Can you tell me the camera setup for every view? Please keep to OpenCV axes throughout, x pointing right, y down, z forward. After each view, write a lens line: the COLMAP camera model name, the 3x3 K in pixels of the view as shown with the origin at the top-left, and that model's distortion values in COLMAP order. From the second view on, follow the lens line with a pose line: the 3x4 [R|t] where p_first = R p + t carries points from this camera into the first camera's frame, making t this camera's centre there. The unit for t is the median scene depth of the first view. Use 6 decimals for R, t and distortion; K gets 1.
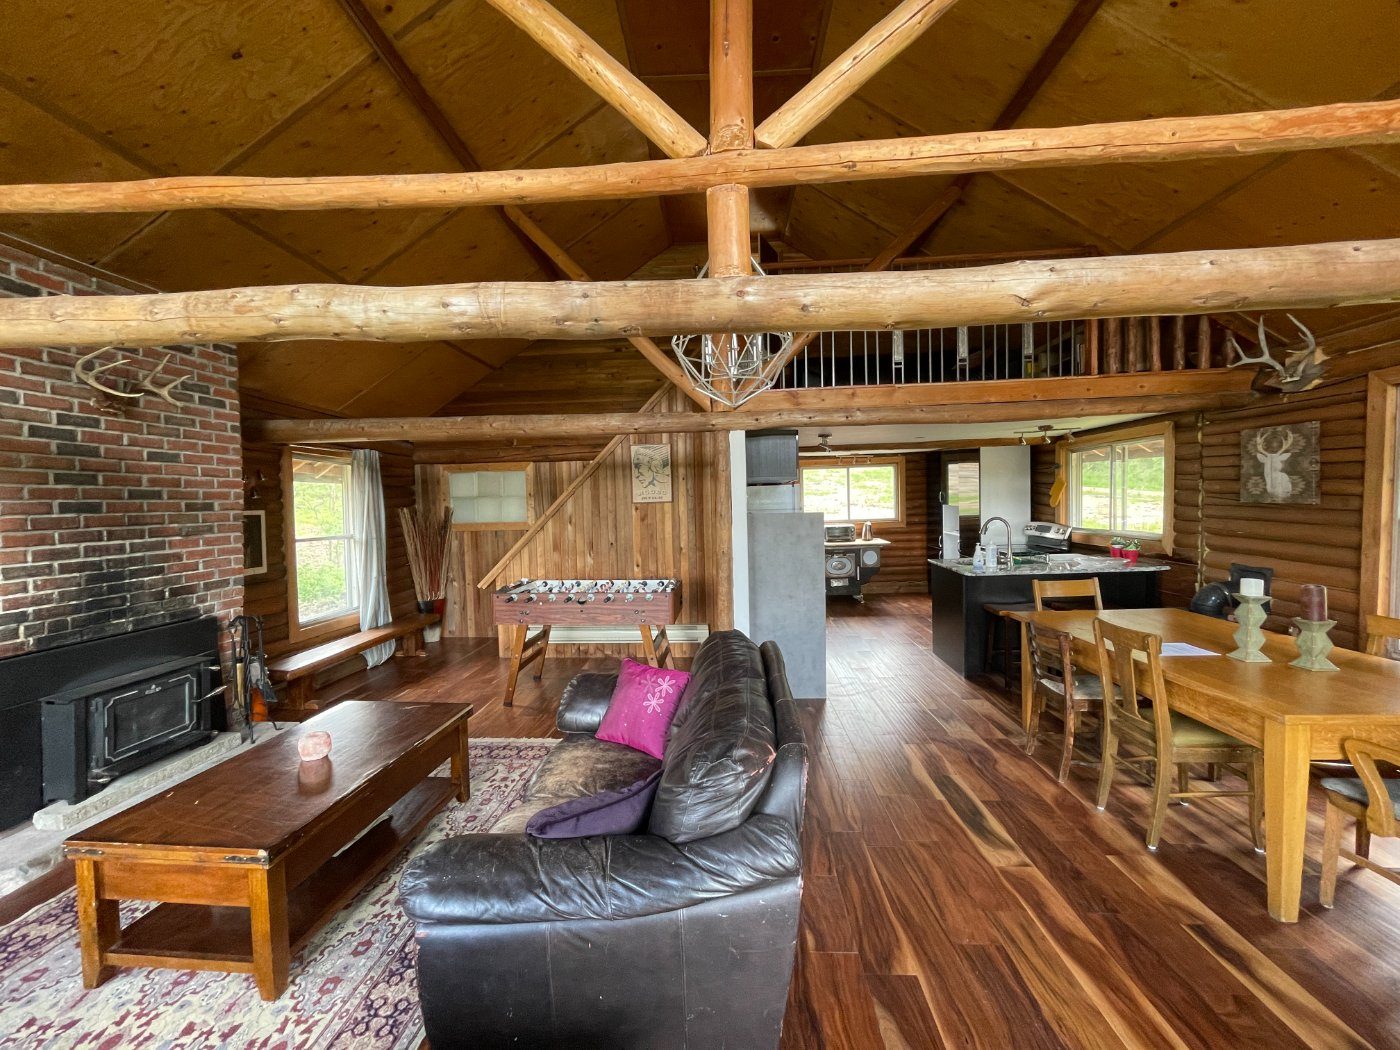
lens RADIAL K [[566.1, 0, 700.3], [0, 566.1, 523.9], [0, 0, 1]] dist [-0.003869, -0.000305]
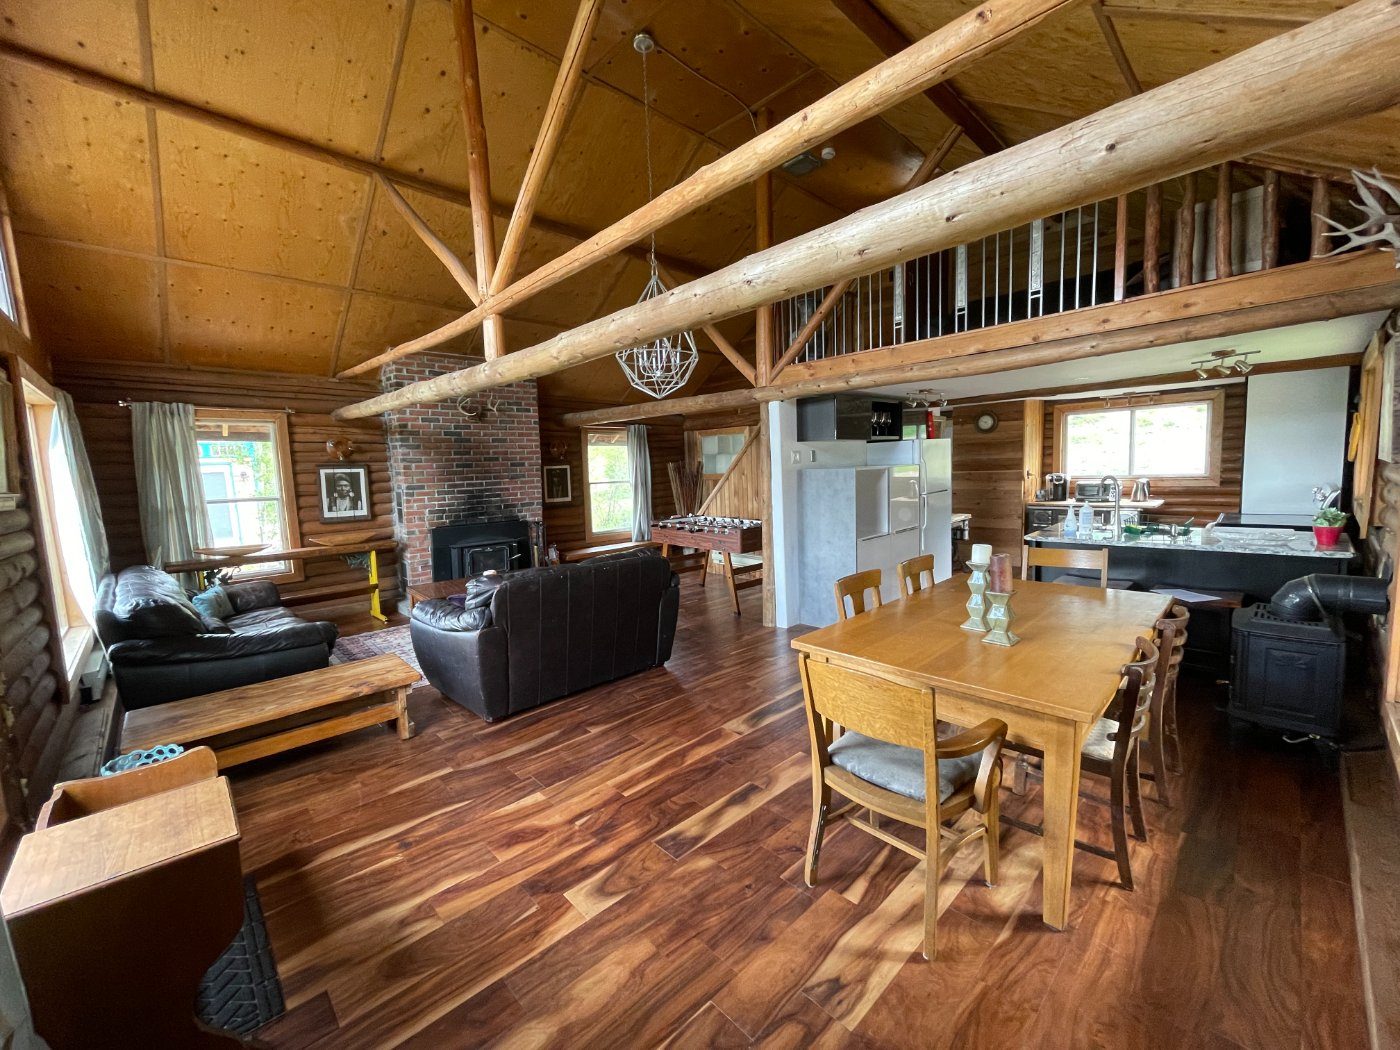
lens RADIAL K [[566.1, 0, 699.6], [0, 566.1, 523.5], [0, 0, 1]] dist [-0.003869, -0.000305]
pose [[0.728251, 0.072685, -0.681445, 0.630140], [-0.012070, 0.995566, 0.093291, -0.011155], [0.685204, -0.059714, 0.725900, -0.010818]]
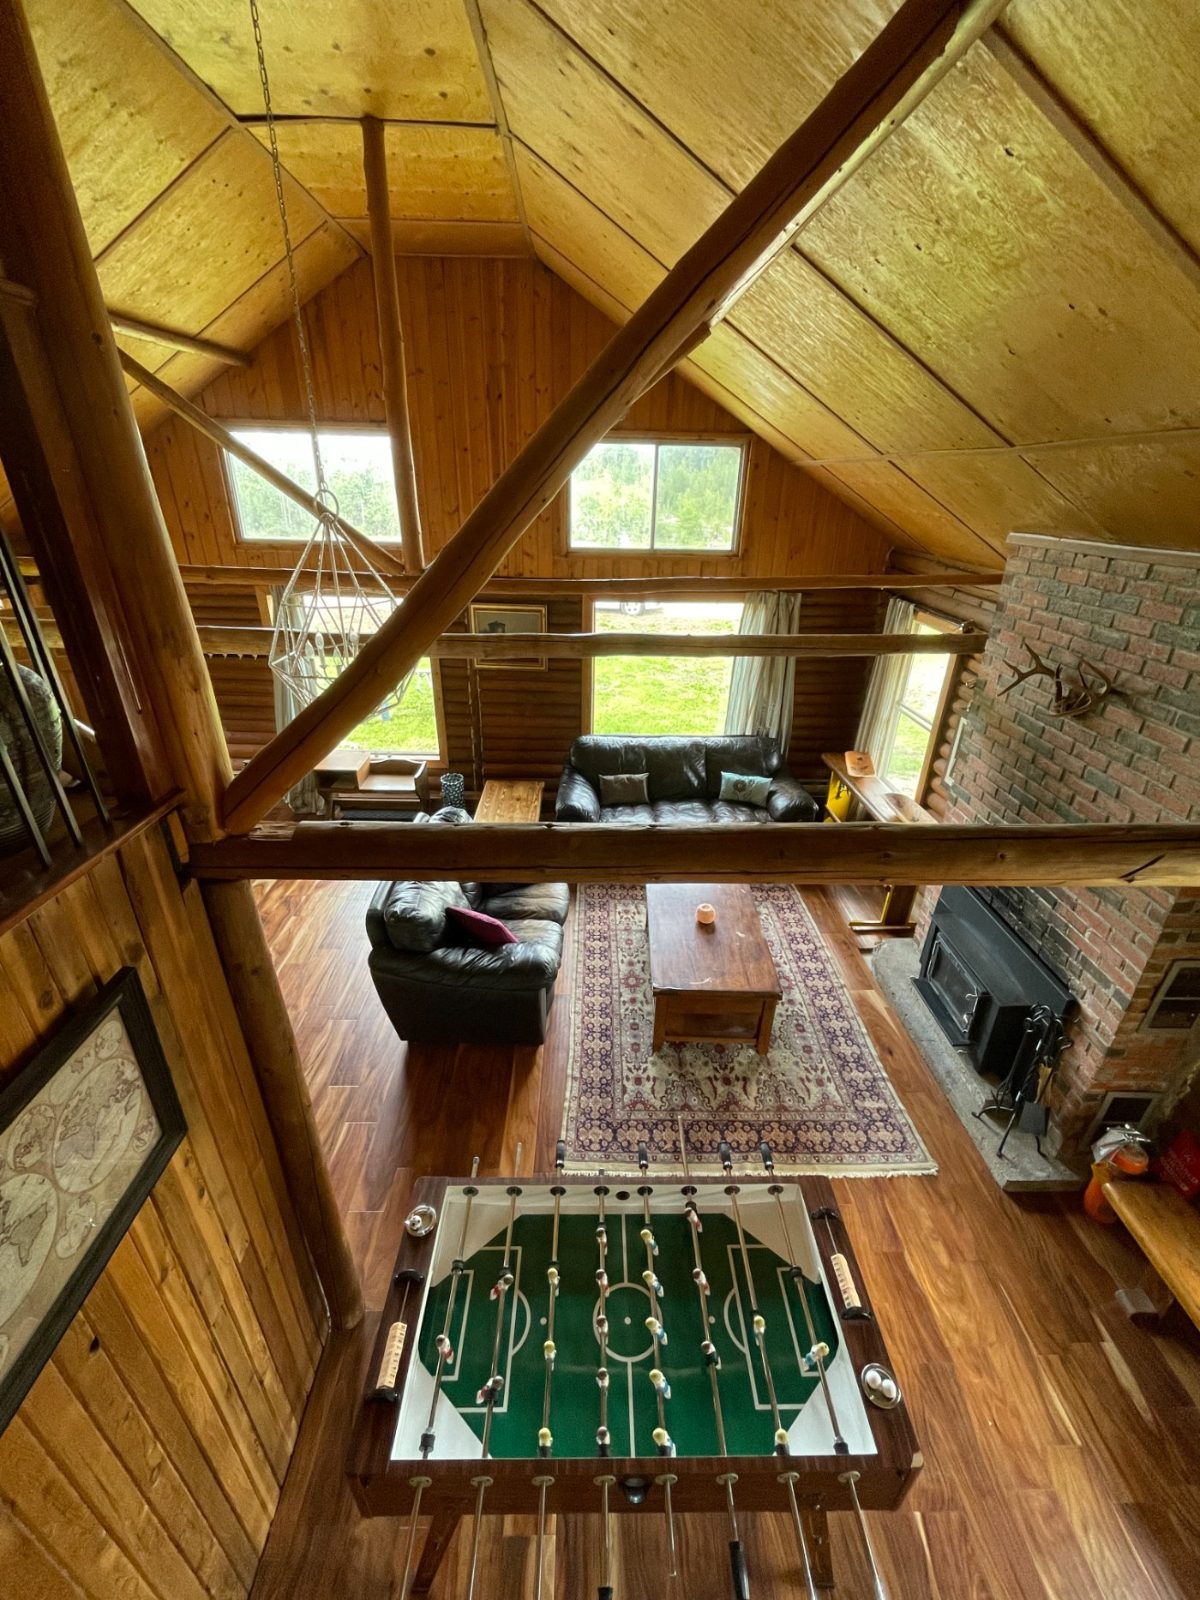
lens RADIAL K [[647.0, 0, 601.6], [0, 647.0, 797.0], [0, 0, 1]] dist [-0.003869, -0.000305]
pose [[-0.997763, 0.034349, -0.057344, -0.142024], [0.003463, 0.883281, 0.468830, -0.319114], [0.066755, 0.467583, -0.881425, 1.076780]]
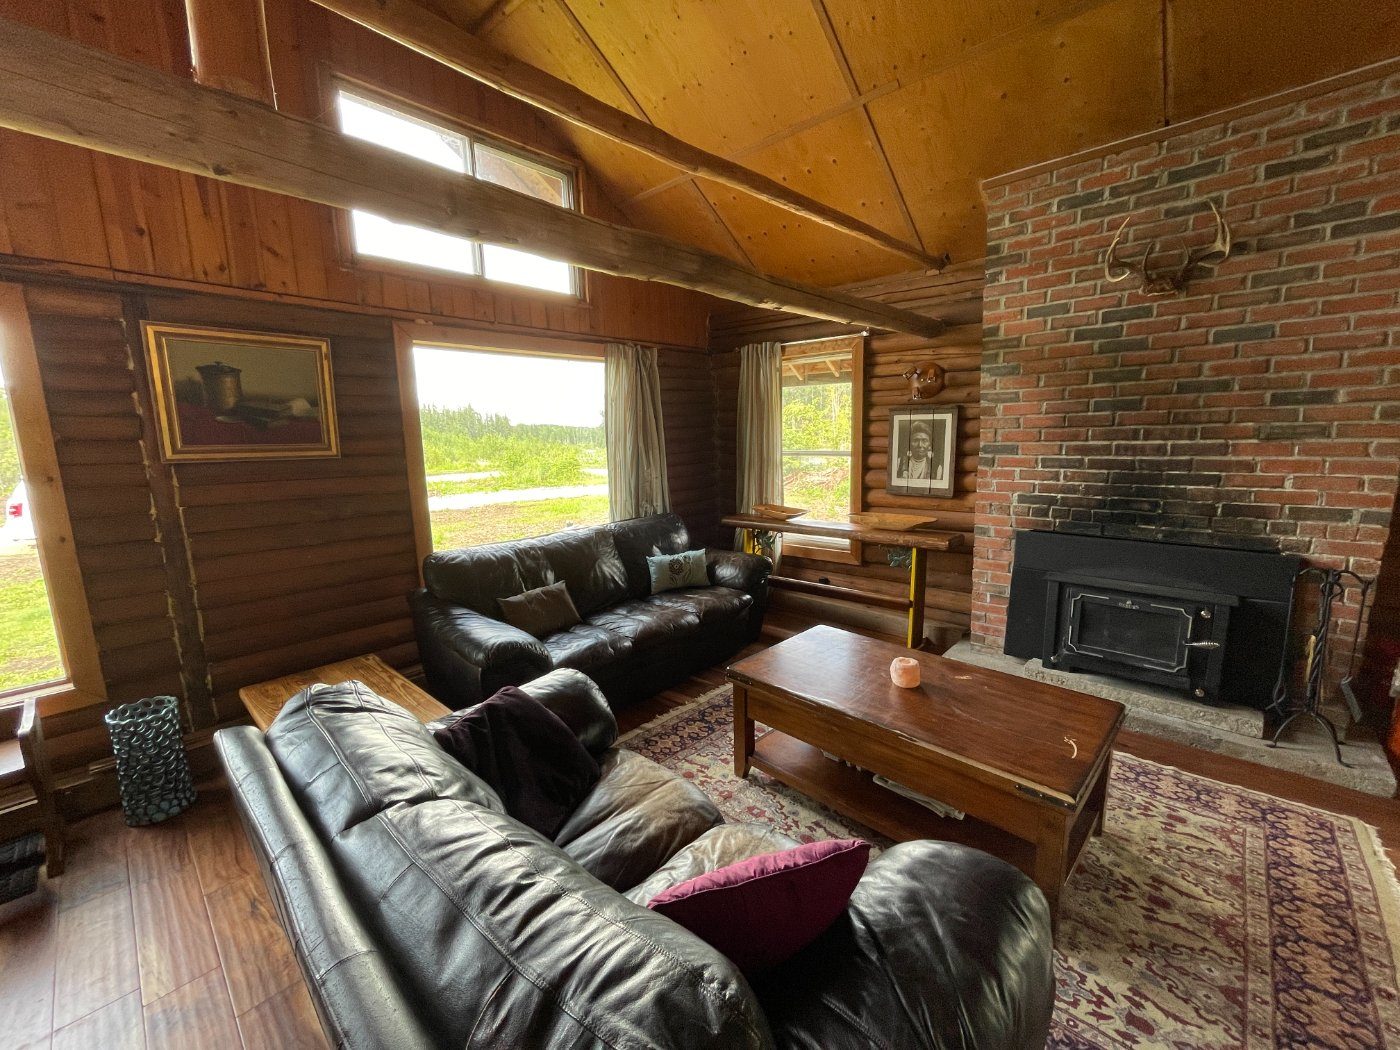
lens RADIAL K [[566.1, 0, 699.8], [0, 566.1, 525.4], [0, 0, 1]] dist [-0.003869, -0.000305]
pose [[-0.641018, 0.164986, -0.749584, 0.089346], [0.012741, 0.978776, 0.204536, -0.018835], [0.767420, 0.121560, -0.629515, 0.589804]]
